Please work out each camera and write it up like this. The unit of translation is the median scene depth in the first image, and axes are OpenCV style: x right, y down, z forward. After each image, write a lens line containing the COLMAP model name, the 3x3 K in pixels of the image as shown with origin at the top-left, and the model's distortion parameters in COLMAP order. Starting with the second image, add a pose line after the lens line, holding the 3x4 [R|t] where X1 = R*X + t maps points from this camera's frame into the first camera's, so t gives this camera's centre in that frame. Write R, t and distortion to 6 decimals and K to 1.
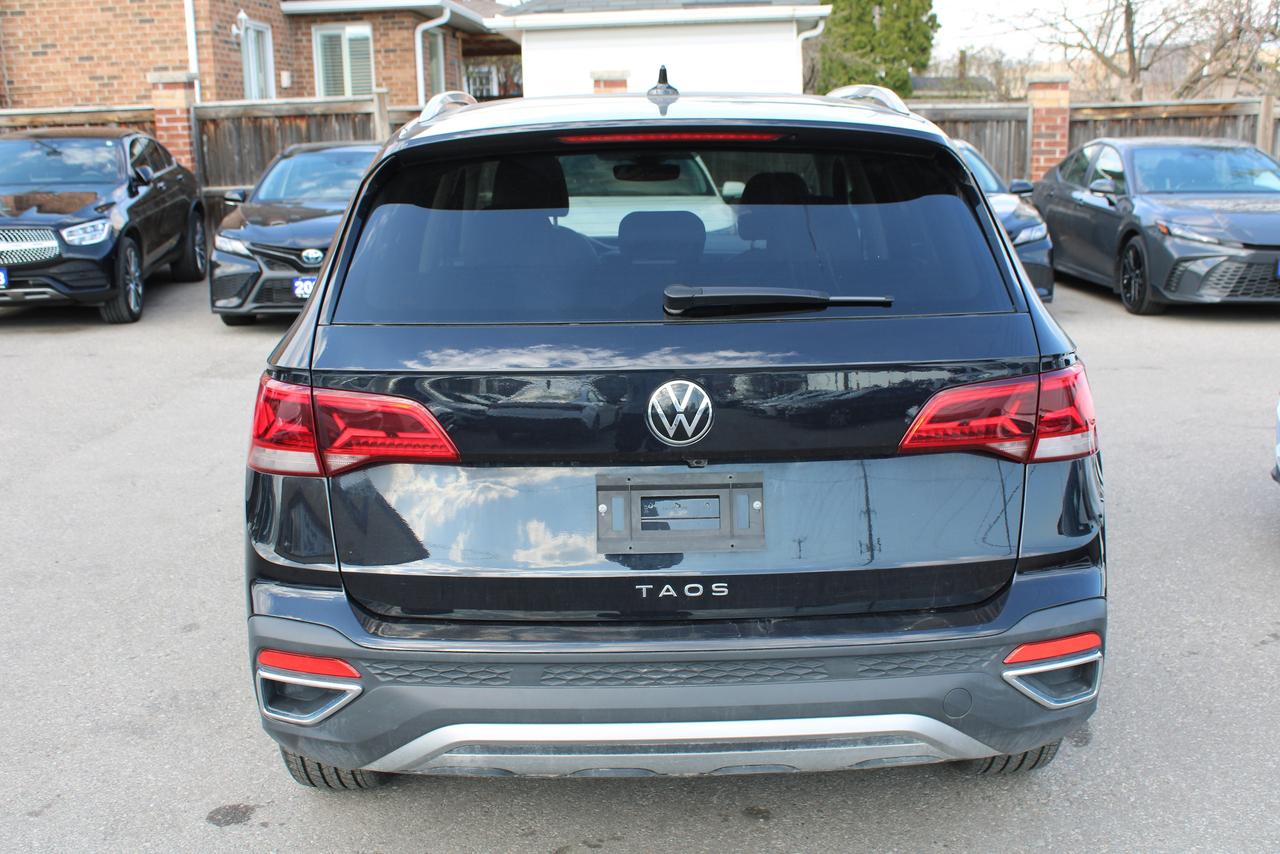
lens RADIAL K [[1414.5, 0, 686.1], [0, 1414.5, 426.0], [0, 0, 1]] dist [-0.111864, 0.116930]
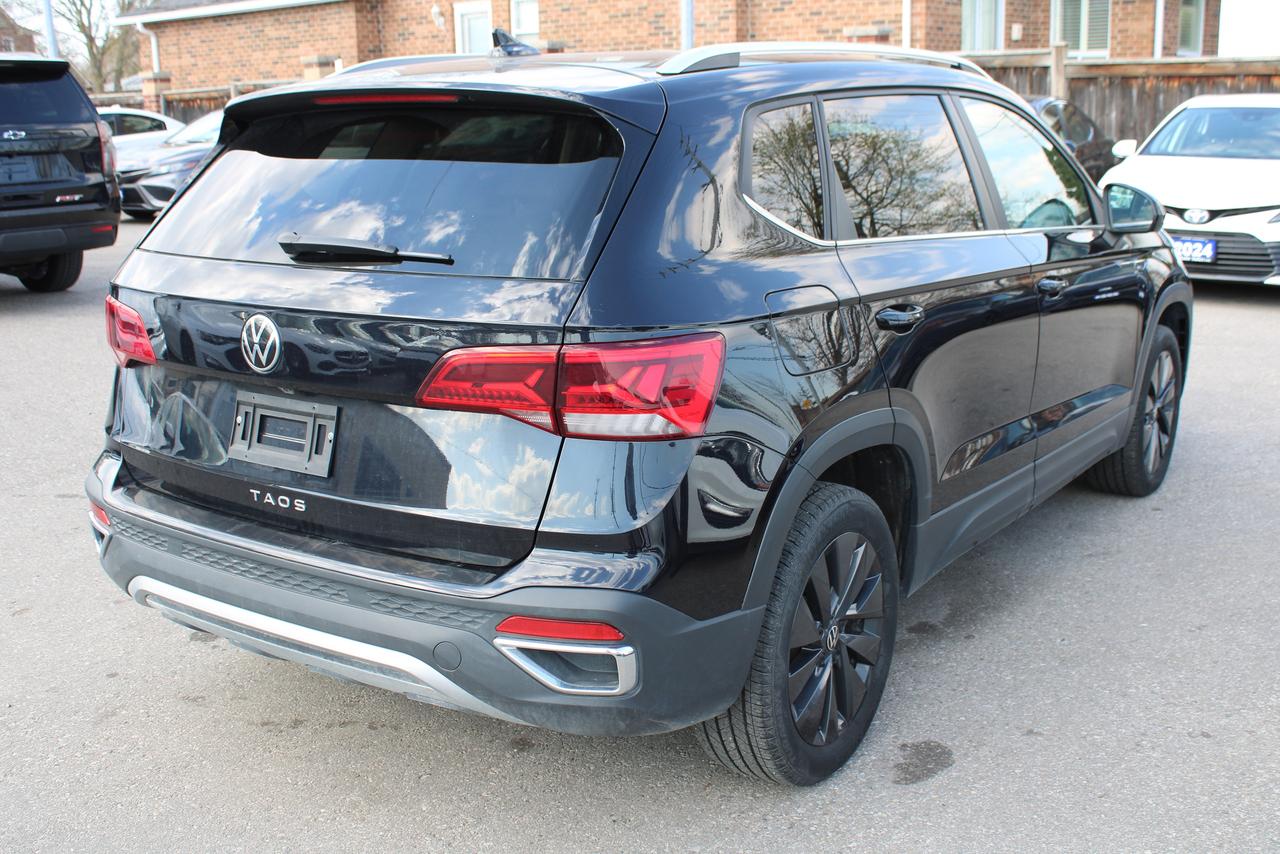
lens RADIAL K [[1414.5, 0, 686.1], [0, 1414.5, 426.0], [0, 0, 1]] dist [-0.111864, 0.116930]
pose [[0.813018, 0.136937, -0.565907, 0.232093], [-0.118023, 0.990532, 0.070128, -0.015859], [0.570151, 0.009775, 0.821482, 0.066827]]
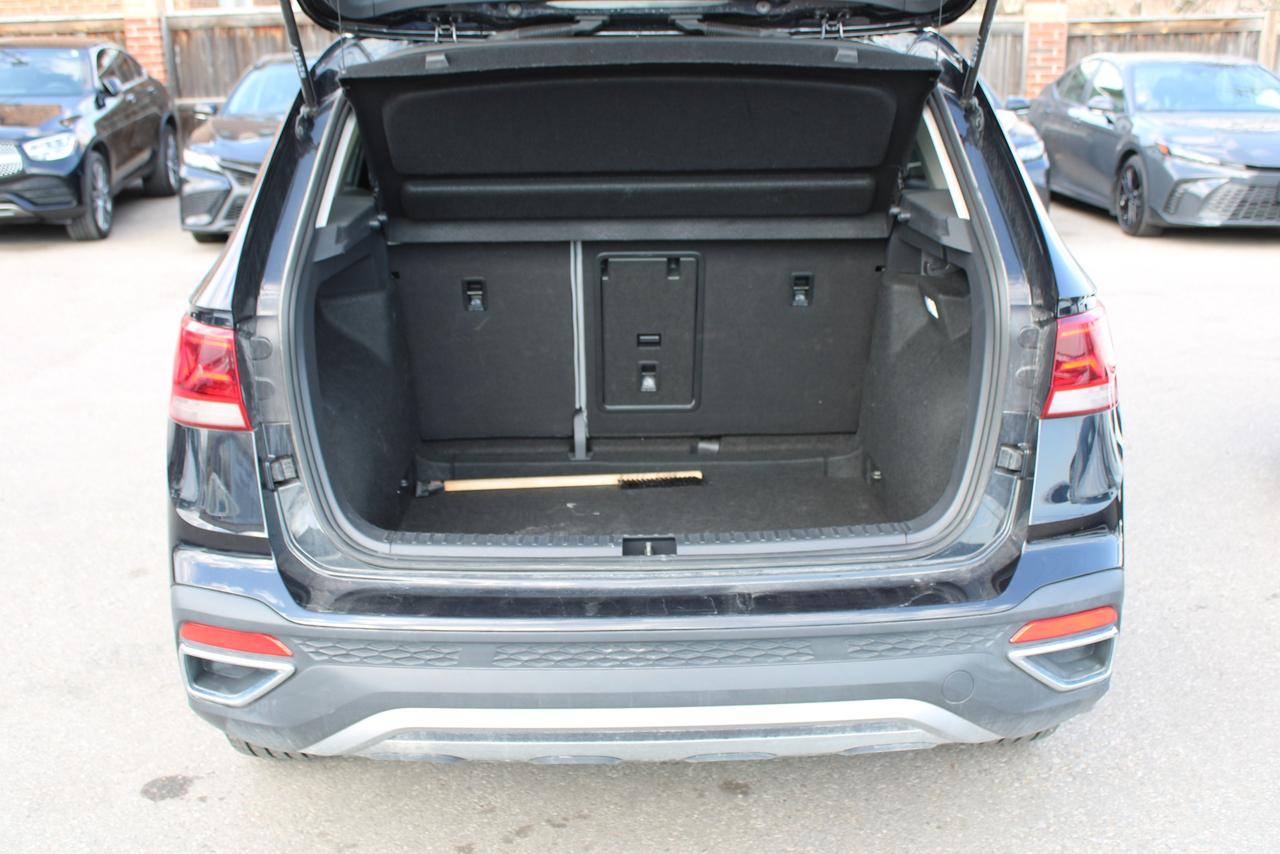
lens RADIAL K [[1407.9, 0, 672.2], [0, 1407.9, 430.3], [0, 0, 1]] dist [-0.134732, 0.166242]
pose [[0.999982, 0.005975, -0.000748, 0.002636], [-0.005915, 0.997948, 0.063756, -0.005828], [0.001127, -0.063750, 0.997965, 0.031071]]
